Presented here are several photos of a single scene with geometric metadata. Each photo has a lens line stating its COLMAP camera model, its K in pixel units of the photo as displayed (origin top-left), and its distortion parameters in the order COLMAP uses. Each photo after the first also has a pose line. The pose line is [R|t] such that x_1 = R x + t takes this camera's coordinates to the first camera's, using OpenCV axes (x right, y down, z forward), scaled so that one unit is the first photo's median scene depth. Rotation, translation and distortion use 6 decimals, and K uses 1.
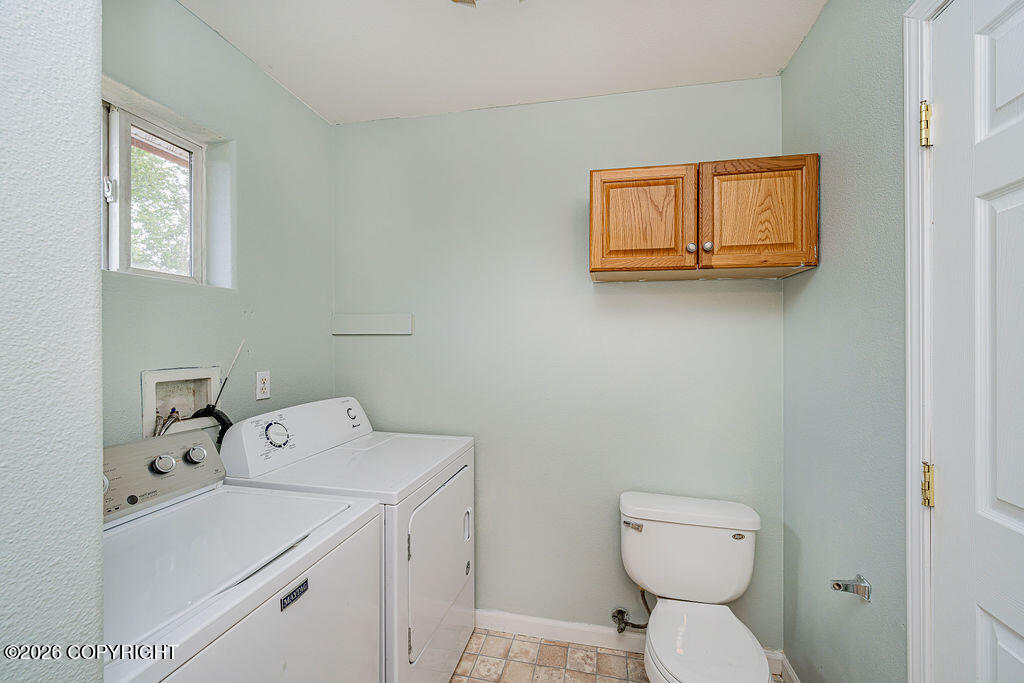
lens RADIAL K [[429.5, 0, 510.8], [0, 429.5, 339.8], [0, 0, 1]] dist [-0.001511, -0.000059]
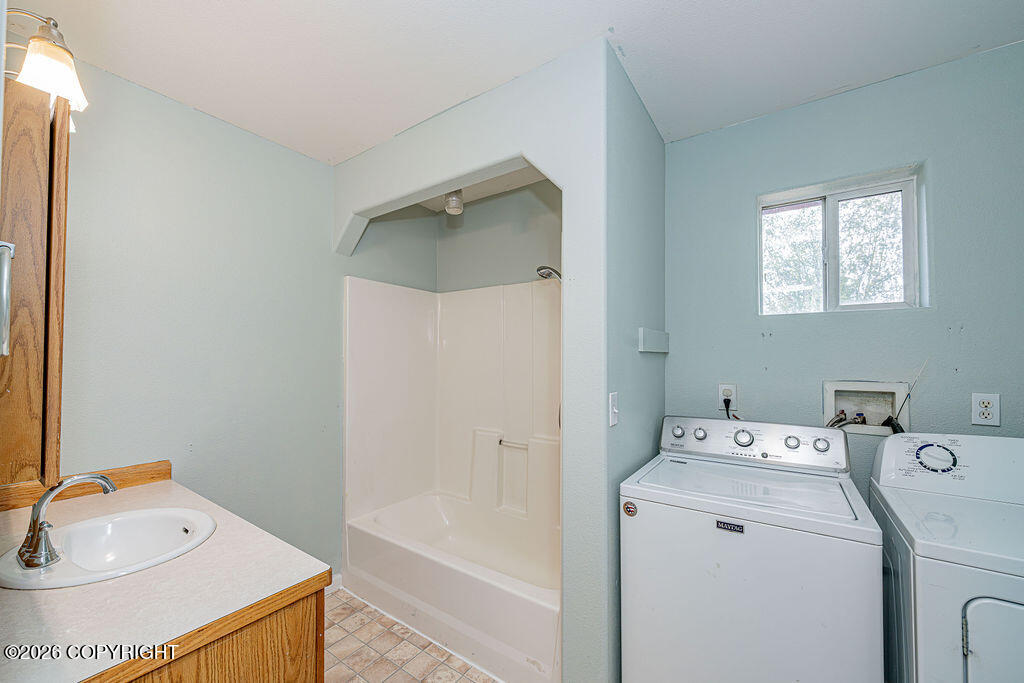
lens RADIAL K [[402.2, 0, 509.5], [0, 402.2, 350.7], [0, 0, 1]] dist [0.003023, 0.000149]
pose [[-0.392515, -0.023838, -0.919437, 0.662691], [0.007146, 0.999555, -0.028966, 0.004698], [0.919718, -0.017940, -0.392170, 0.502253]]
